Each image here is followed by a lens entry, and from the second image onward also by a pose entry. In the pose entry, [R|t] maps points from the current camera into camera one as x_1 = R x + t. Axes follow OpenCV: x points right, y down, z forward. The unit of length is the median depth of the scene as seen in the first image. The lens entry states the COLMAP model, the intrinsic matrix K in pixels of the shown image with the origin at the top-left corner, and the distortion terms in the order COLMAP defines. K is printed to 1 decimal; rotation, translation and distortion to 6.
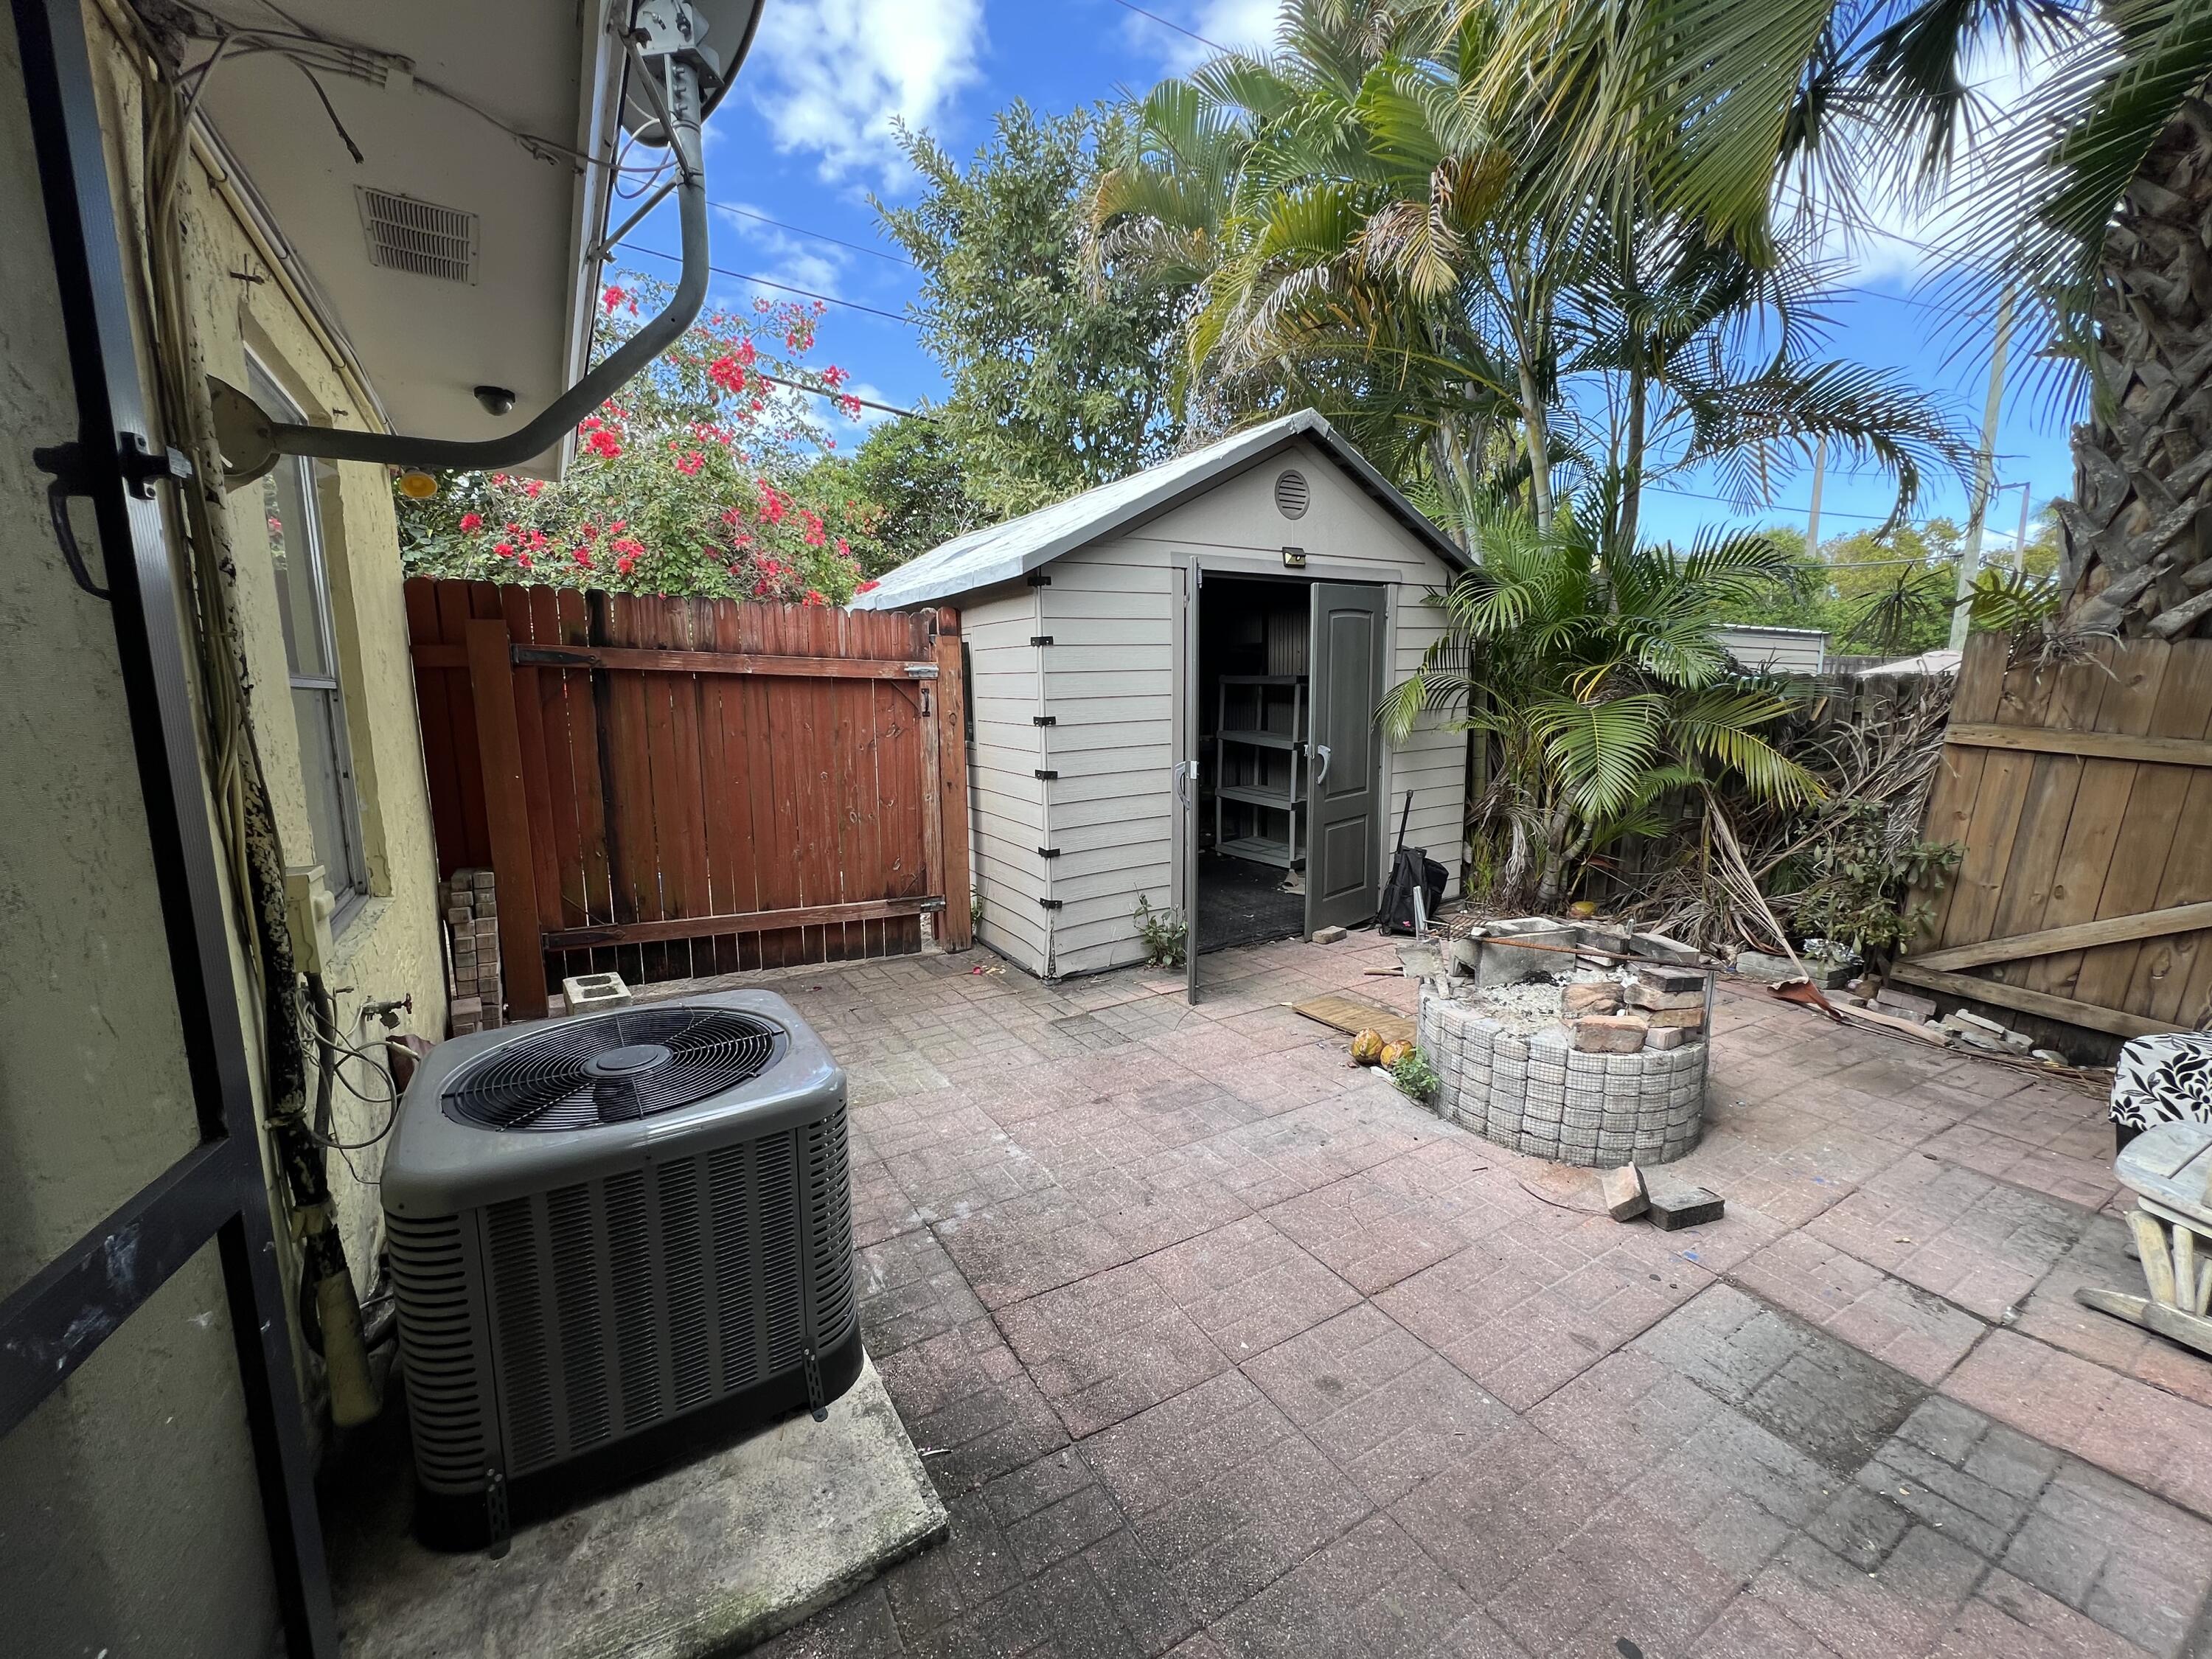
lens RADIAL K [[887.7, 0, 1103.7], [0, 887.7, 823.4], [0, 0, 1]] dist [-0.002296, 0.000361]
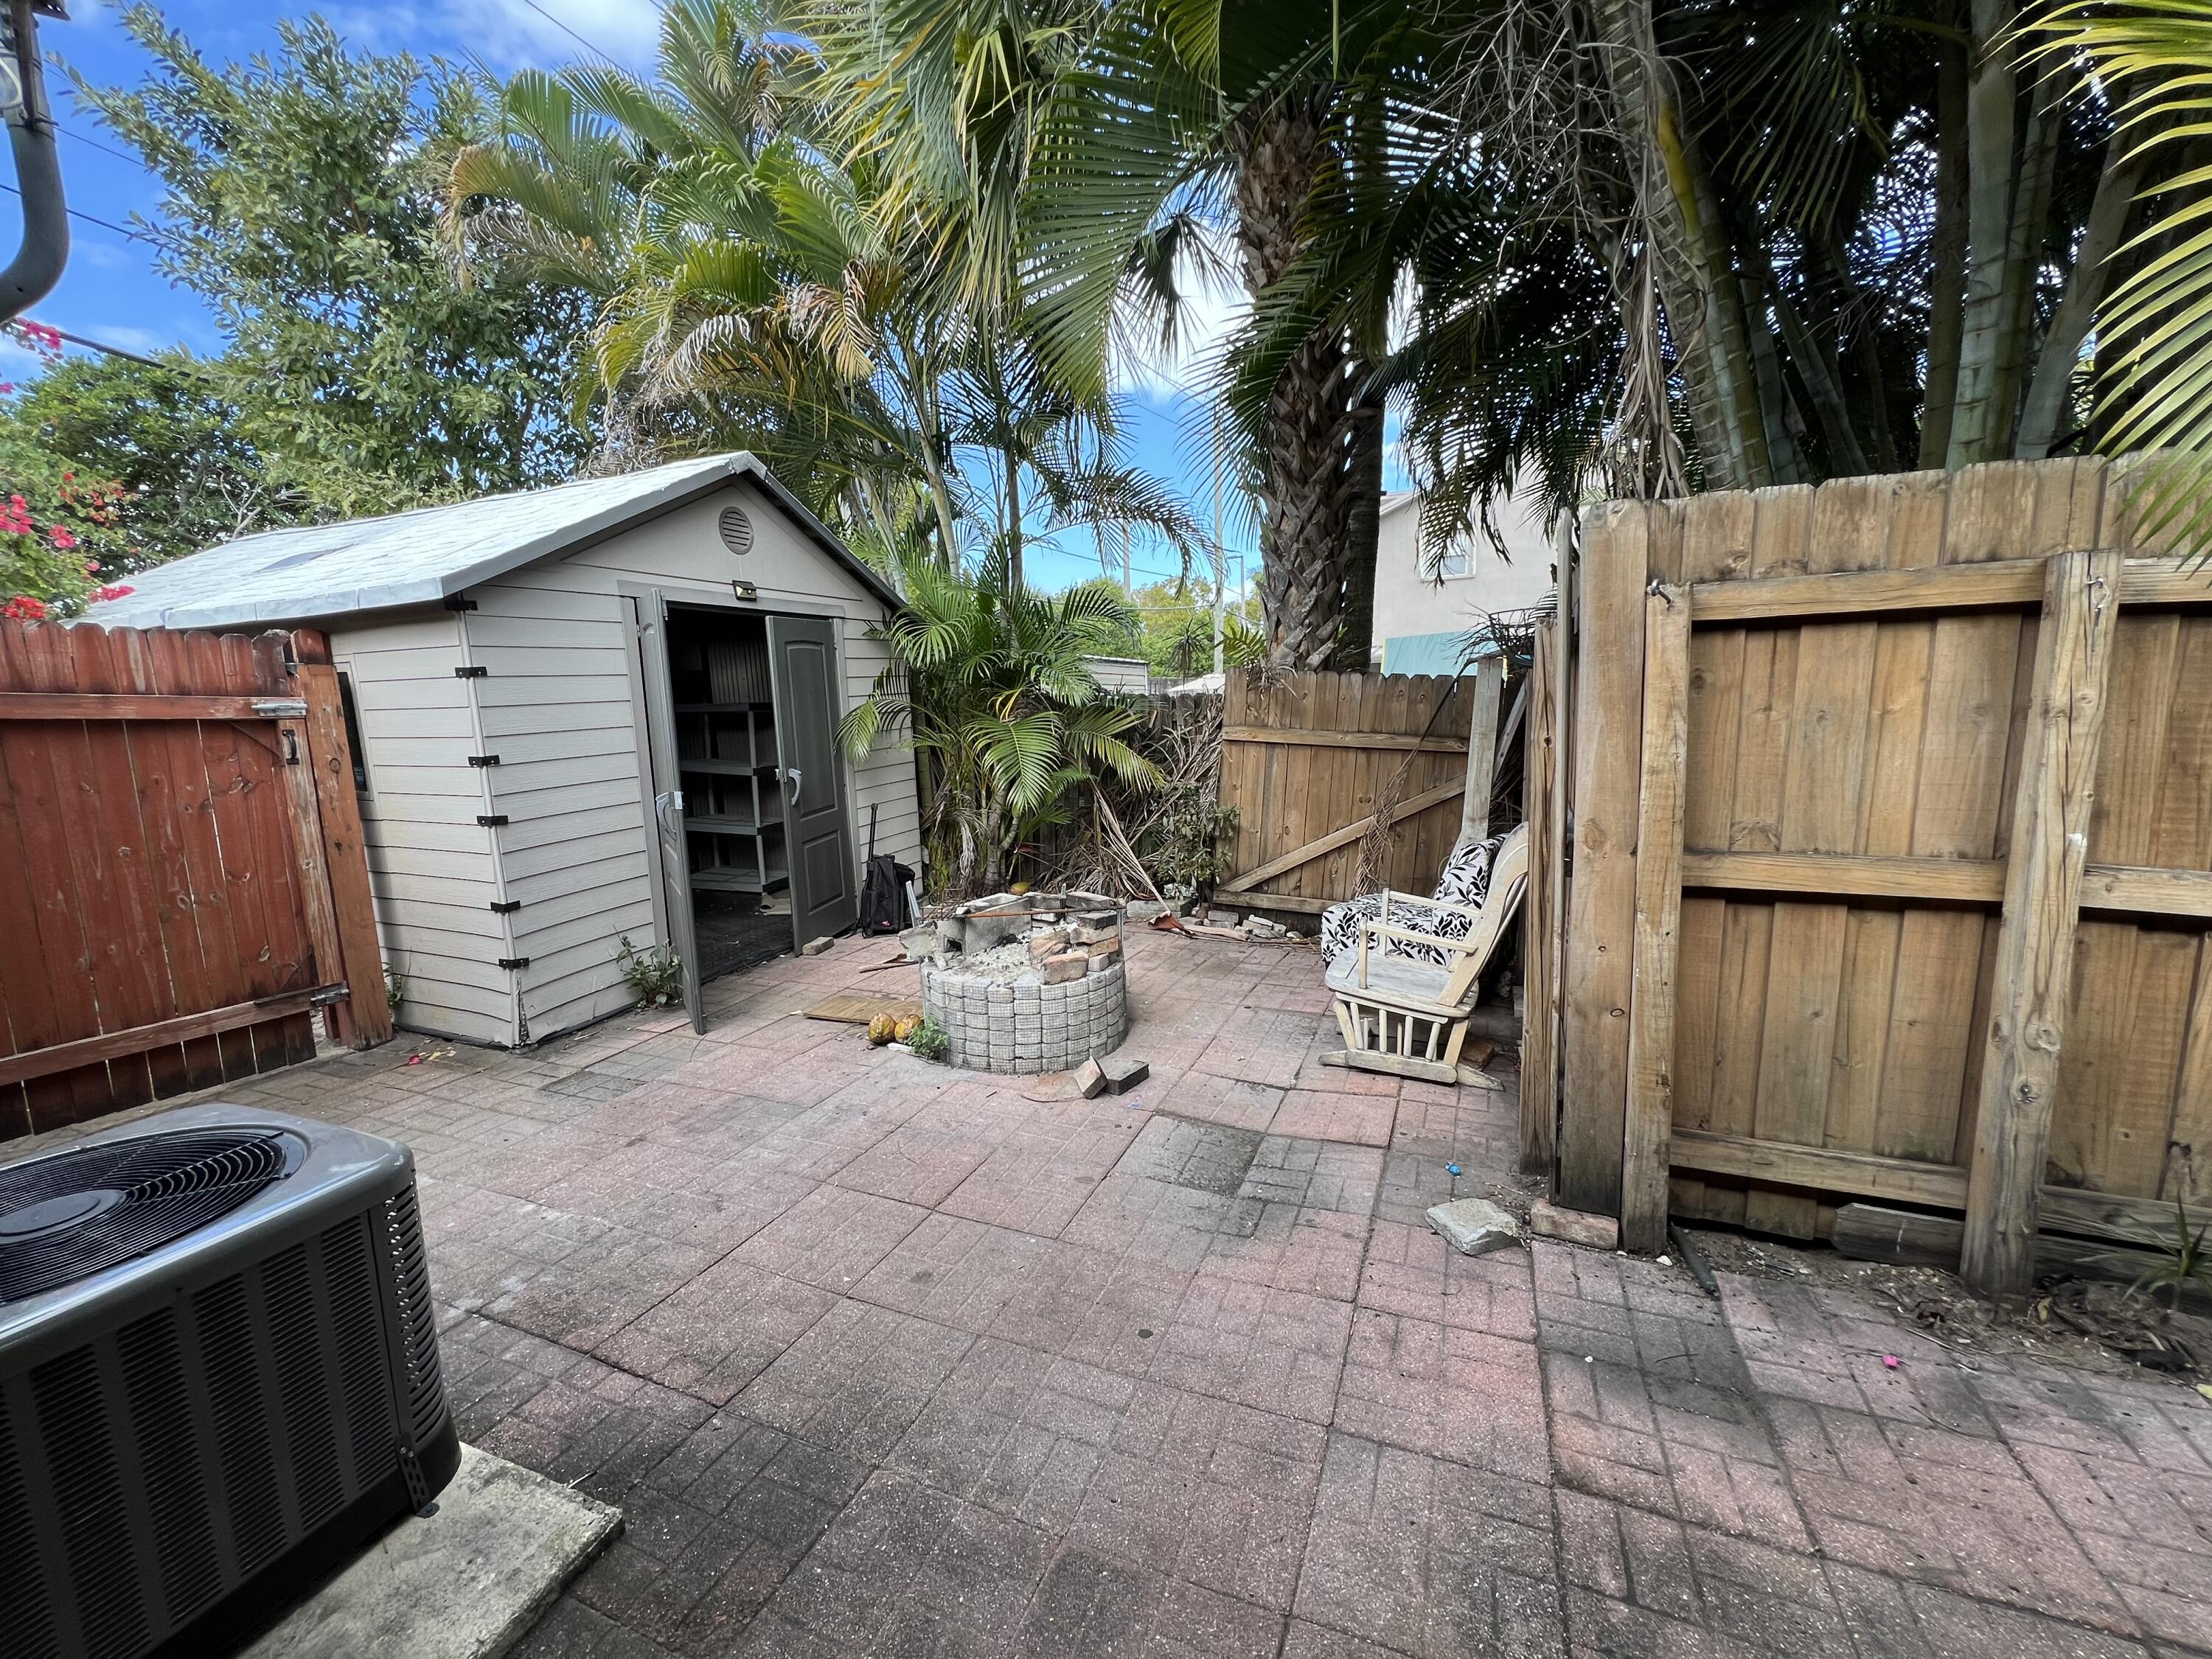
lens RADIAL K [[887.7, 0, 1103.7], [0, 887.7, 823.4], [0, 0, 1]] dist [-0.002296, 0.000361]
pose [[0.807646, -0.100048, 0.581119, -0.091544], [0.114503, 0.993352, 0.011882, 0.008468], [-0.578444, 0.056943, 0.813732, -0.088494]]
